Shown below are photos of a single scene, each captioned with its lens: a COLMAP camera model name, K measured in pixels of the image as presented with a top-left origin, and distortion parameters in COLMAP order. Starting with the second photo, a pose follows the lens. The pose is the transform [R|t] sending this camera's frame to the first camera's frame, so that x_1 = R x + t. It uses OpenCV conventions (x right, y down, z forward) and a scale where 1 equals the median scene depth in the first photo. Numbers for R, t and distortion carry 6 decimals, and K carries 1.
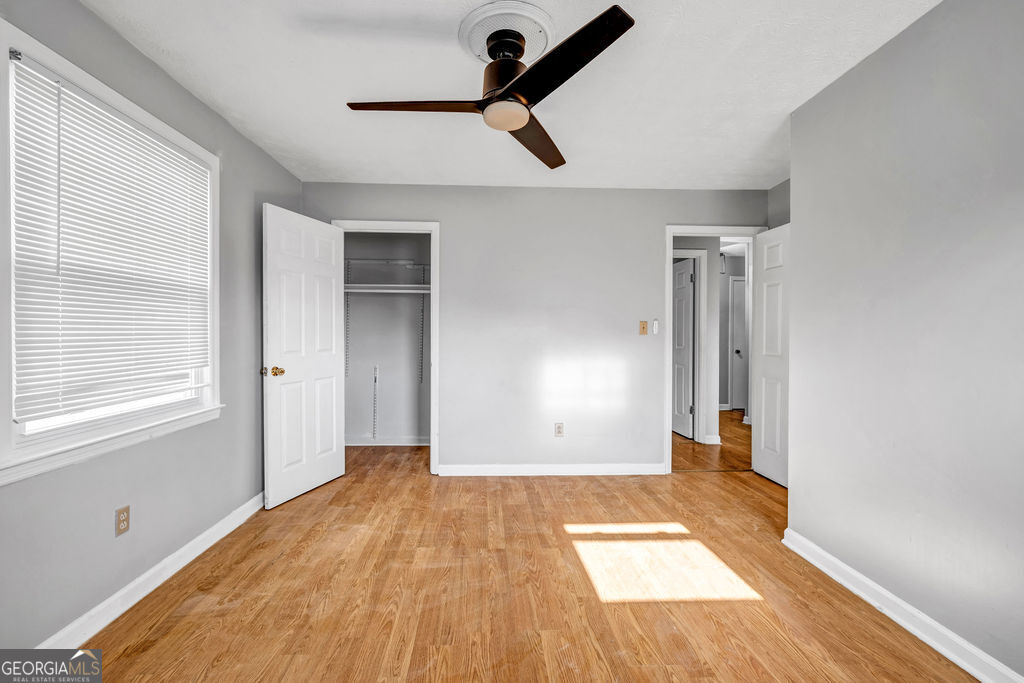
lens RADIAL K [[439.4, 0, 510.4], [0, 439.4, 341.3], [0, 0, 1]] dist [0.001374, 0.000253]
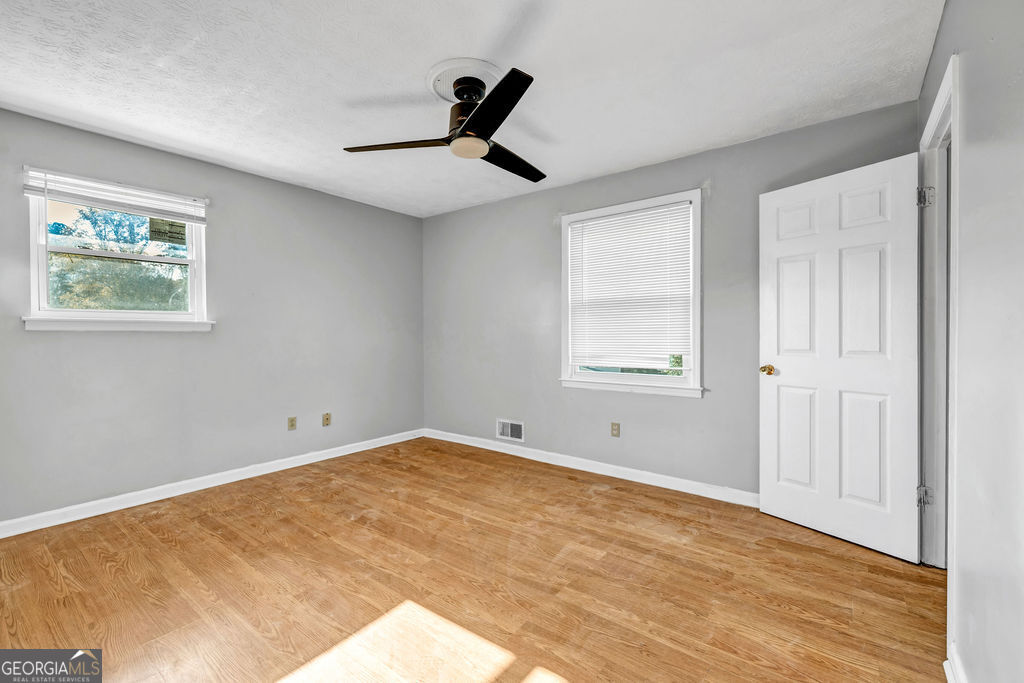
lens RADIAL K [[439.4, 0, 513.4], [0, 439.4, 337.8], [0, 0, 1]] dist [0.001374, 0.000253]
pose [[-0.656374, 0.004750, -0.754420, 0.669334], [-0.009906, 0.999840, 0.014914, -0.008977], [0.754370, 0.017262, -0.656222, 1.532278]]
